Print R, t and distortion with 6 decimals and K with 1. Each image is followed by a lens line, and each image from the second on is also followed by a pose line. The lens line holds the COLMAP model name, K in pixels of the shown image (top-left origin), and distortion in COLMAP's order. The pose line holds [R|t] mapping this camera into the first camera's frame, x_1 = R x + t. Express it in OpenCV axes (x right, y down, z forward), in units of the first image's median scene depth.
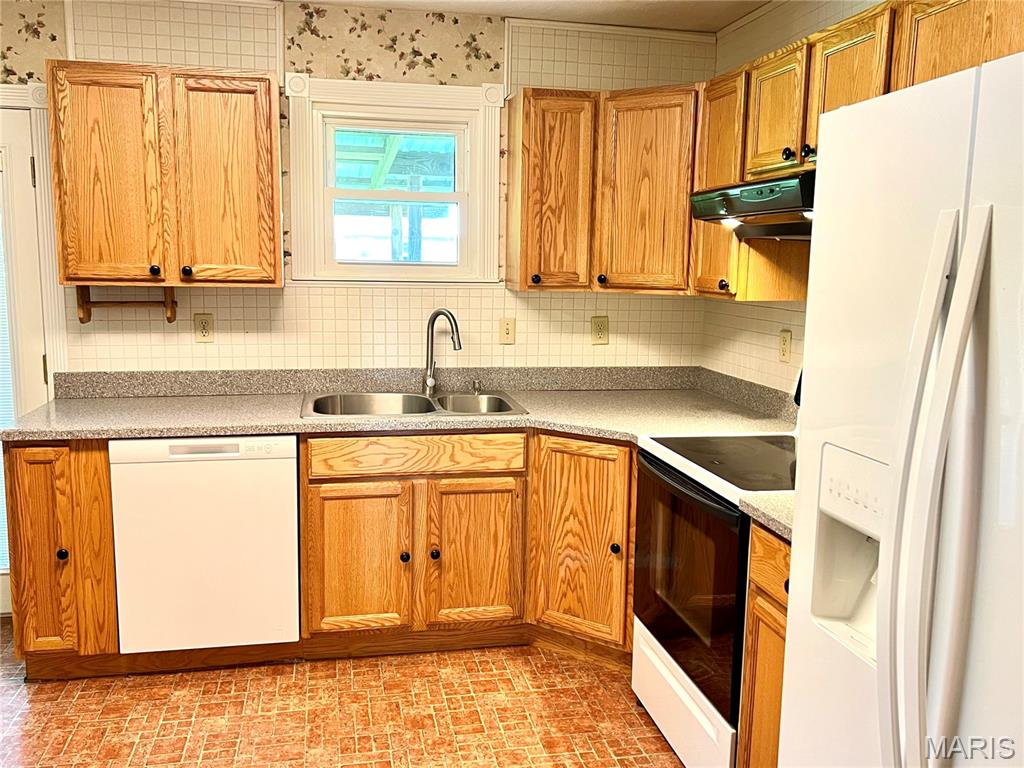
lens RADIAL K [[902.3, 0, 510.2], [0, 902.3, 388.5], [0, 0, 1]] dist [0.041635, -0.035419]
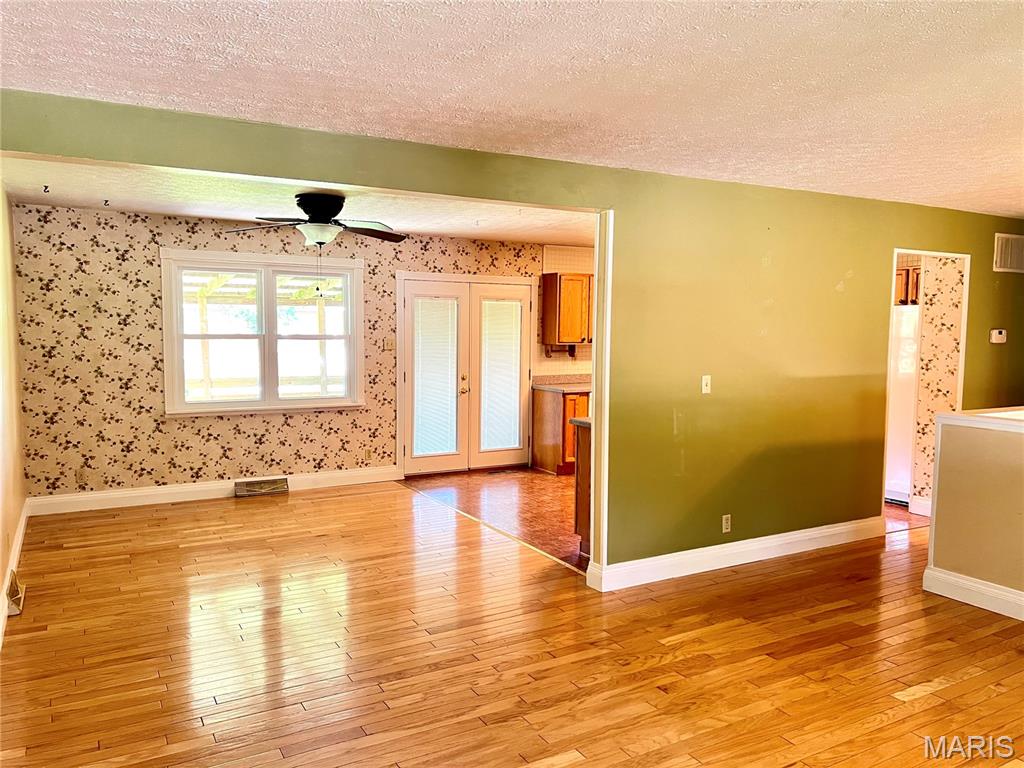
lens RADIAL K [[778.6, 0, 516.0], [0, 778.6, 389.5], [0, 0, 1]] dist [0.047027, -0.055537]
pose [[0.945041, -0.032528, 0.325330, -1.459155], [0.051355, 0.997455, -0.049450, 0.155458], [-0.322893, 0.063439, 0.944307, -1.384740]]
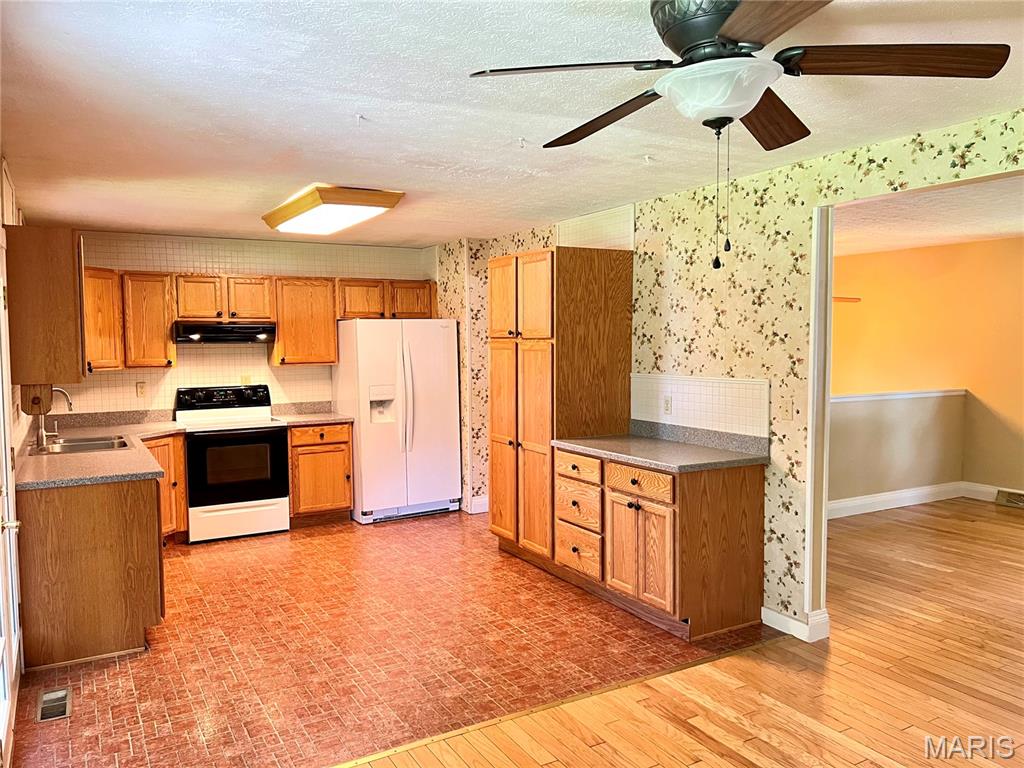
lens RADIAL K [[778.6, 0, 534.4], [0, 778.6, 380.2], [0, 0, 1]] dist [0.047027, -0.055537]
pose [[-0.343231, -0.061174, 0.937257, -1.859869], [0.139354, 0.983516, 0.115226, -0.159320], [-0.928856, 0.170159, -0.329048, 0.743598]]
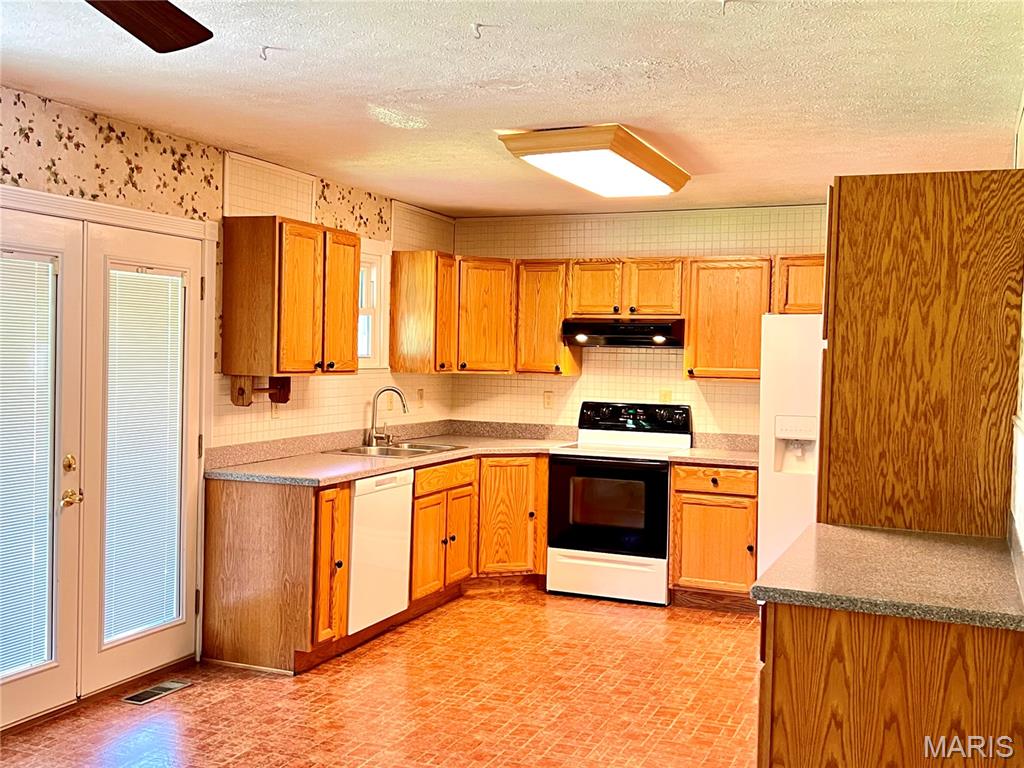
lens RADIAL K [[1078.1, 0, 508.9], [0, 1078.1, 377.4], [0, 0, 1]] dist [0.039551, 0.000000]
pose [[0.552059, -0.023171, 0.833483, -1.620106], [0.106956, 0.993324, -0.043227, -0.005711], [-0.826916, 0.113010, 0.550852, -0.166490]]
